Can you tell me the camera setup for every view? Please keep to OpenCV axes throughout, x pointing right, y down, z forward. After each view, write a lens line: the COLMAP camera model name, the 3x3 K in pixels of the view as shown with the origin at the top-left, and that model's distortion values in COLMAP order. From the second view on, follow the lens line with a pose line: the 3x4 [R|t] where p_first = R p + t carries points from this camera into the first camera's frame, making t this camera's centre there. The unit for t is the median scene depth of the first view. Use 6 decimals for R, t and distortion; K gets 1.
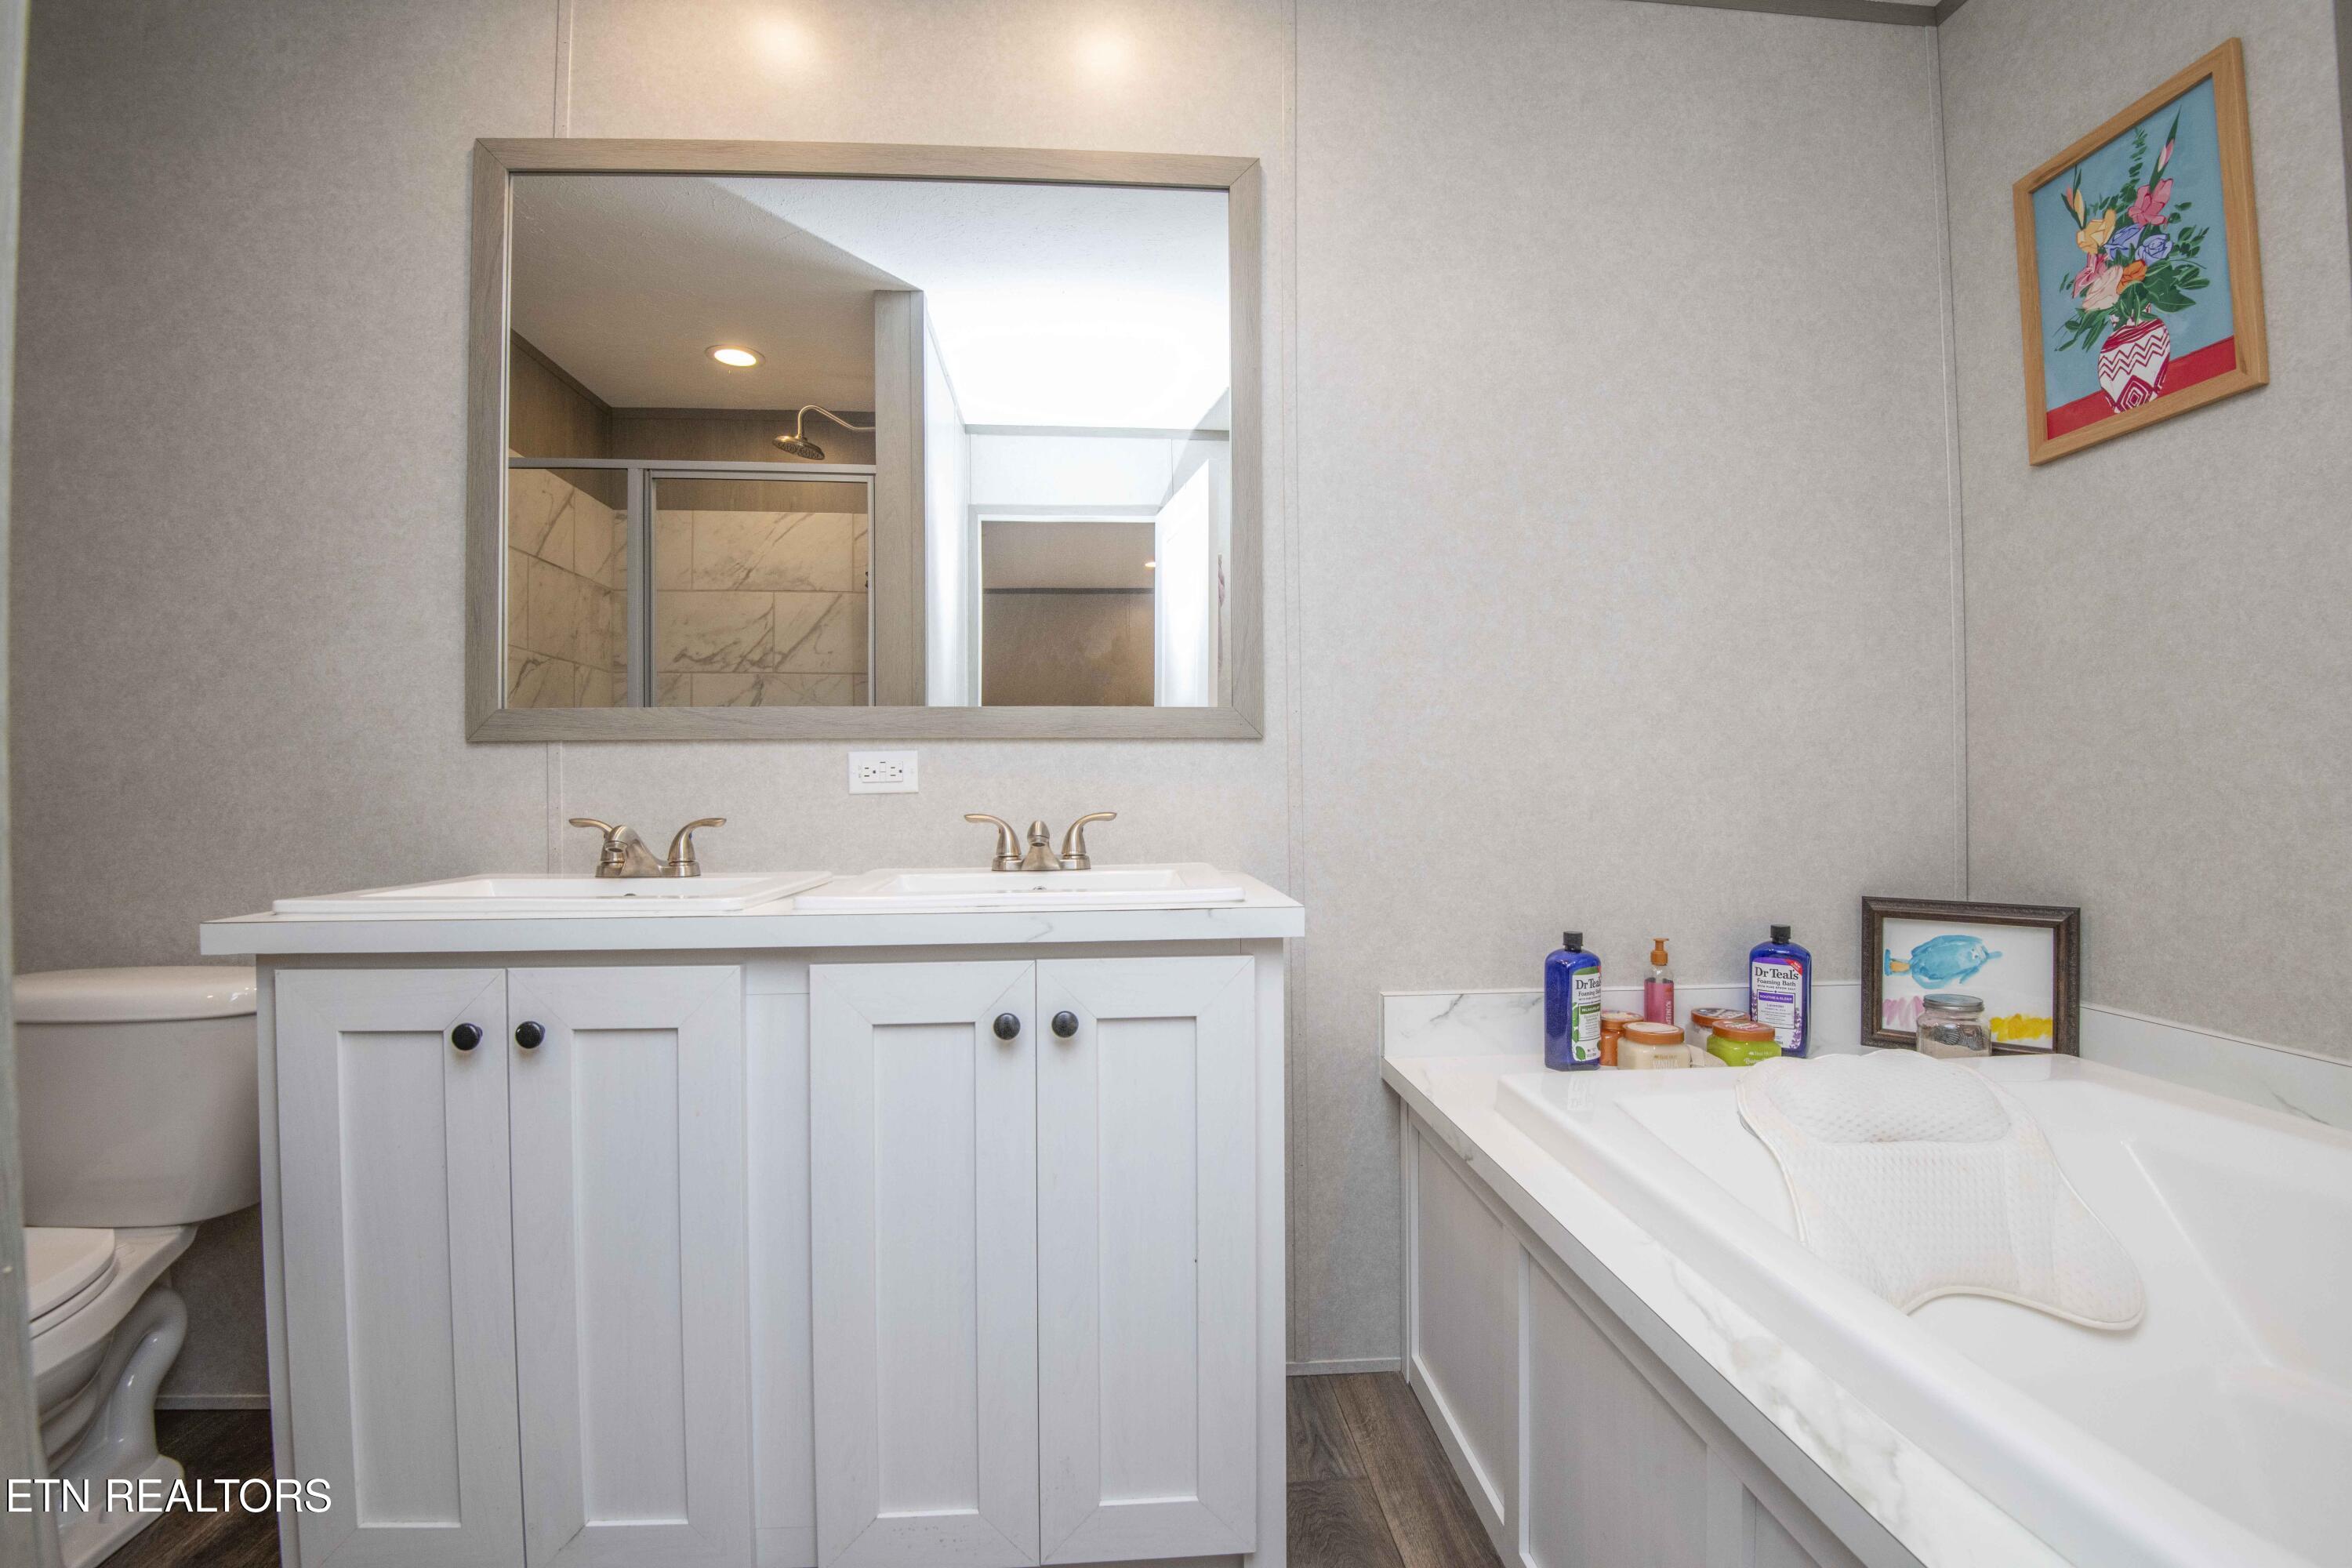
lens RADIAL K [[1089.6, 0, 1173.8], [0, 1089.6, 776.0], [0, 0, 1]] dist [-0.025807, -0.010770]
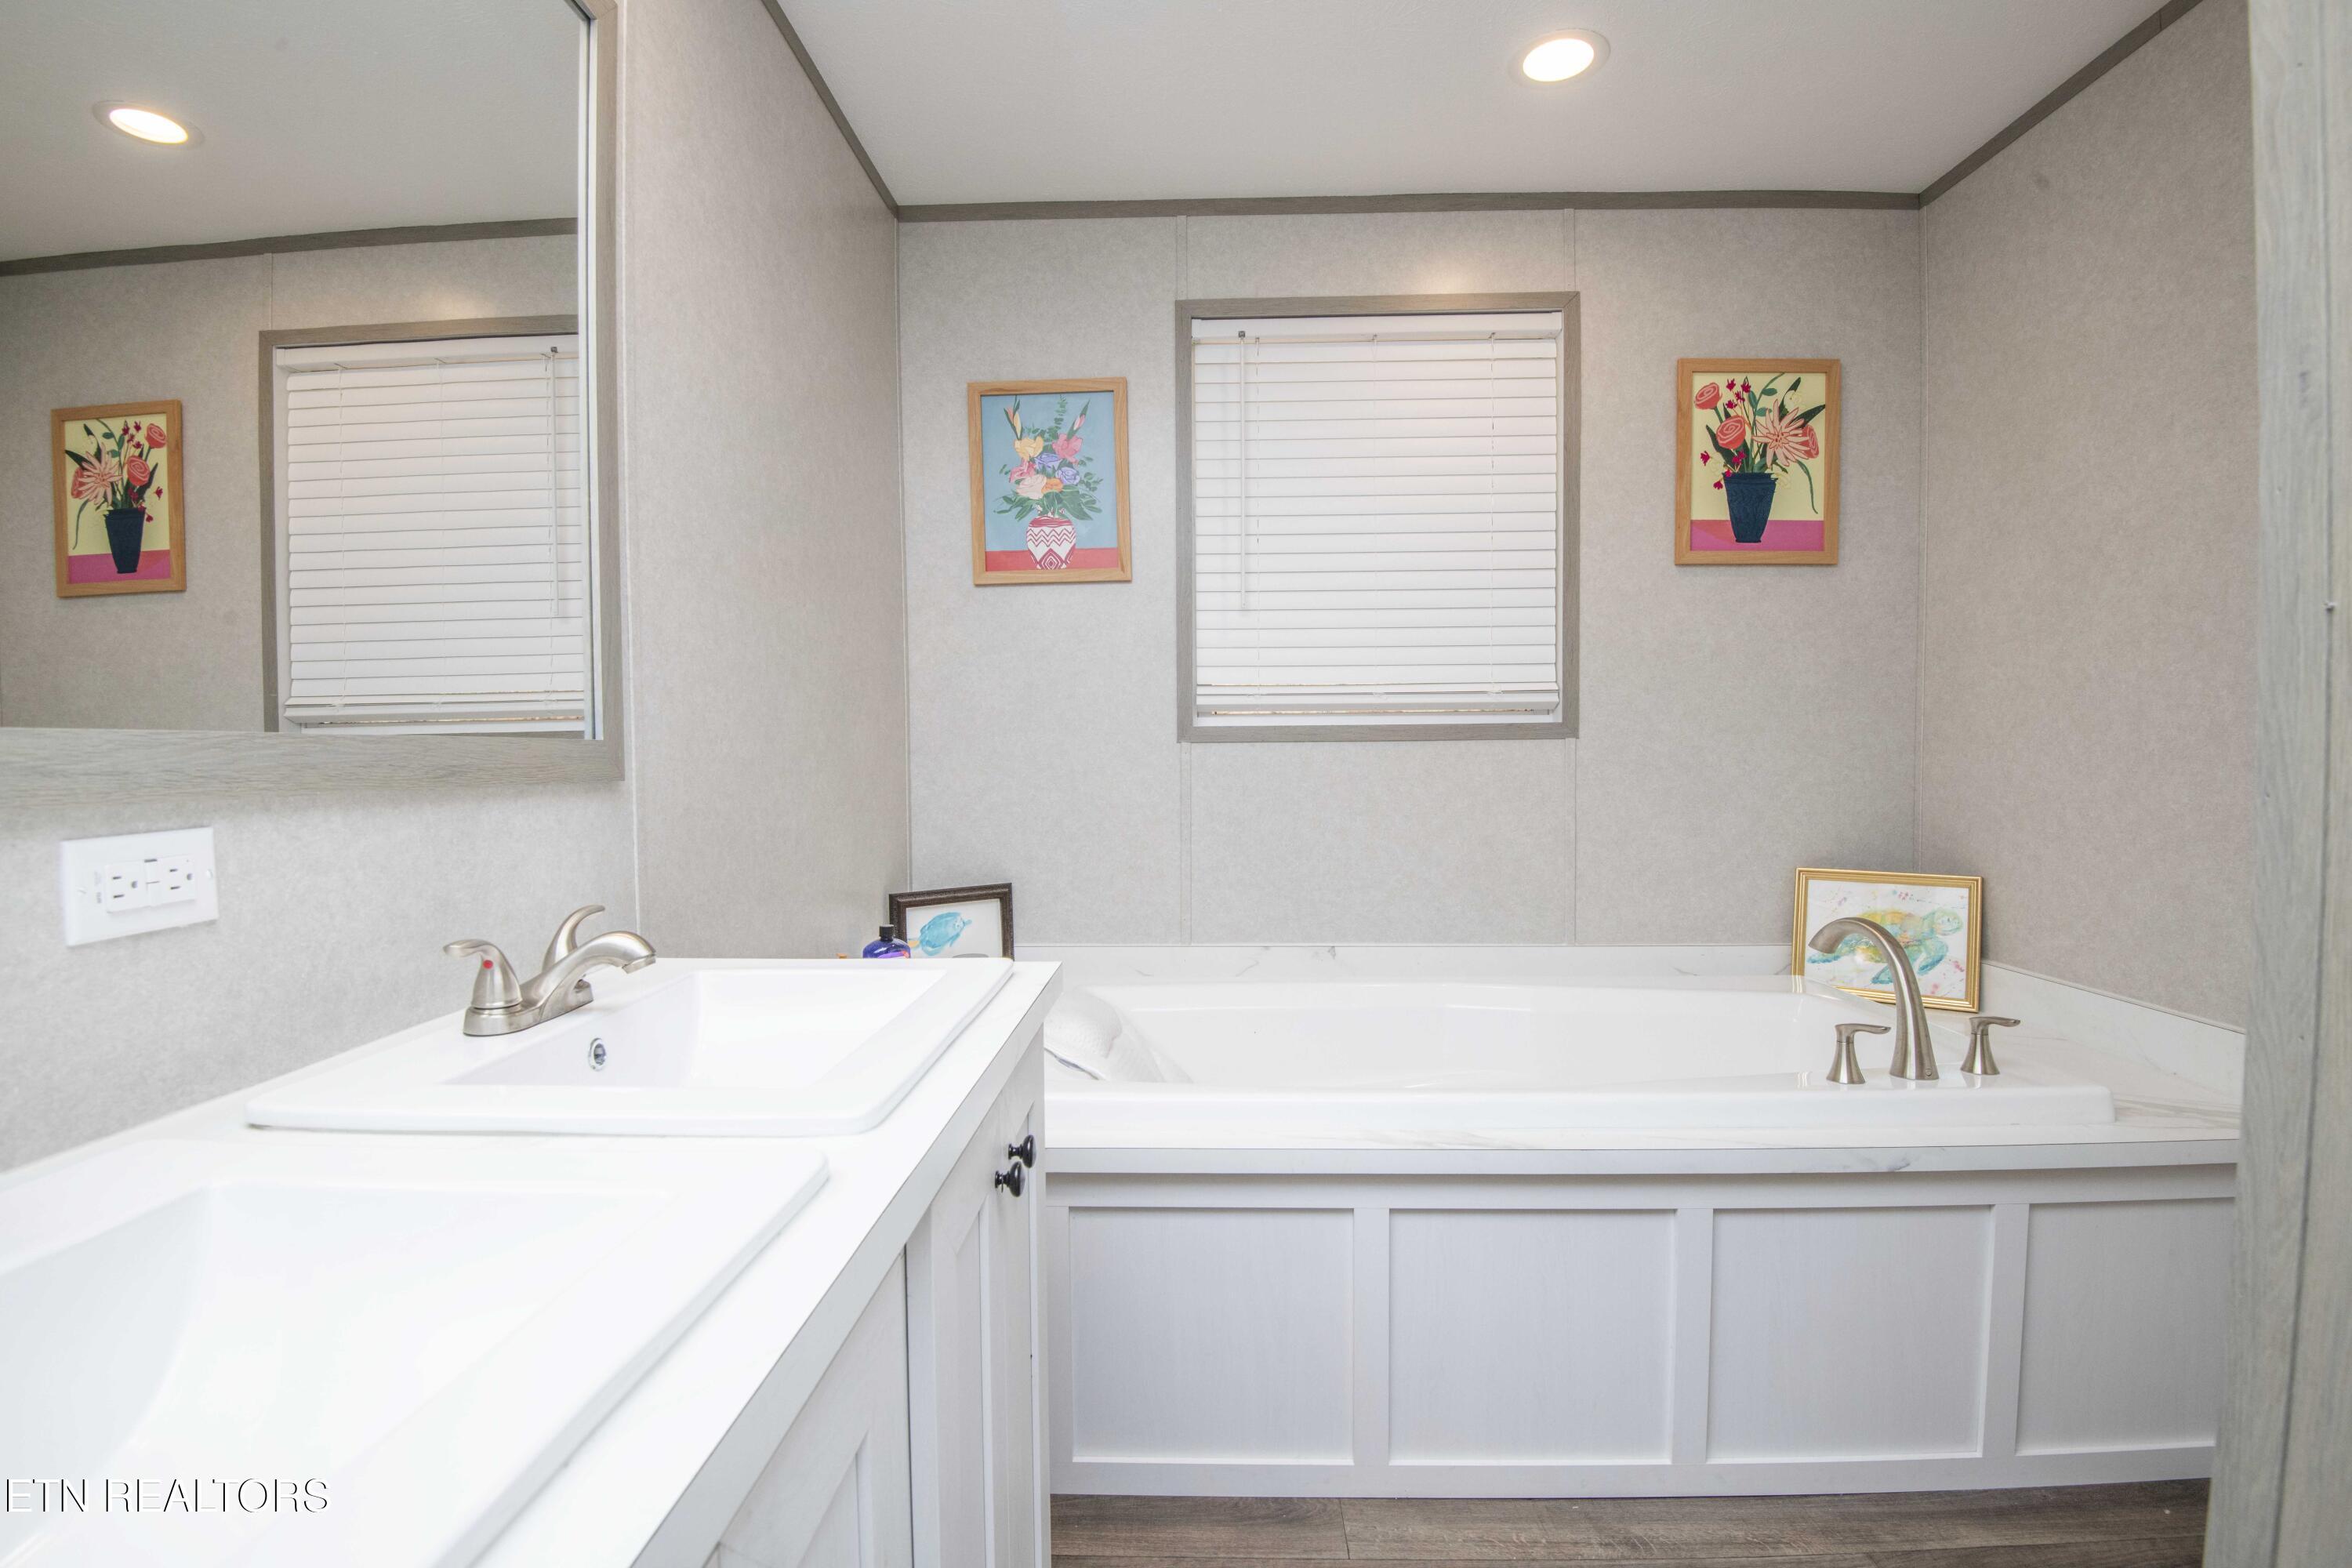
lens RADIAL K [[1089.6, 0, 1175.7], [0, 1089.6, 791.7], [0, 0, 1]] dist [-0.025807, -0.010770]
pose [[0.082359, -0.030354, 0.996140, -0.730044], [-0.003352, 0.999522, 0.030734, -0.060055], [-0.996597, -0.005870, 0.082218, 0.659511]]
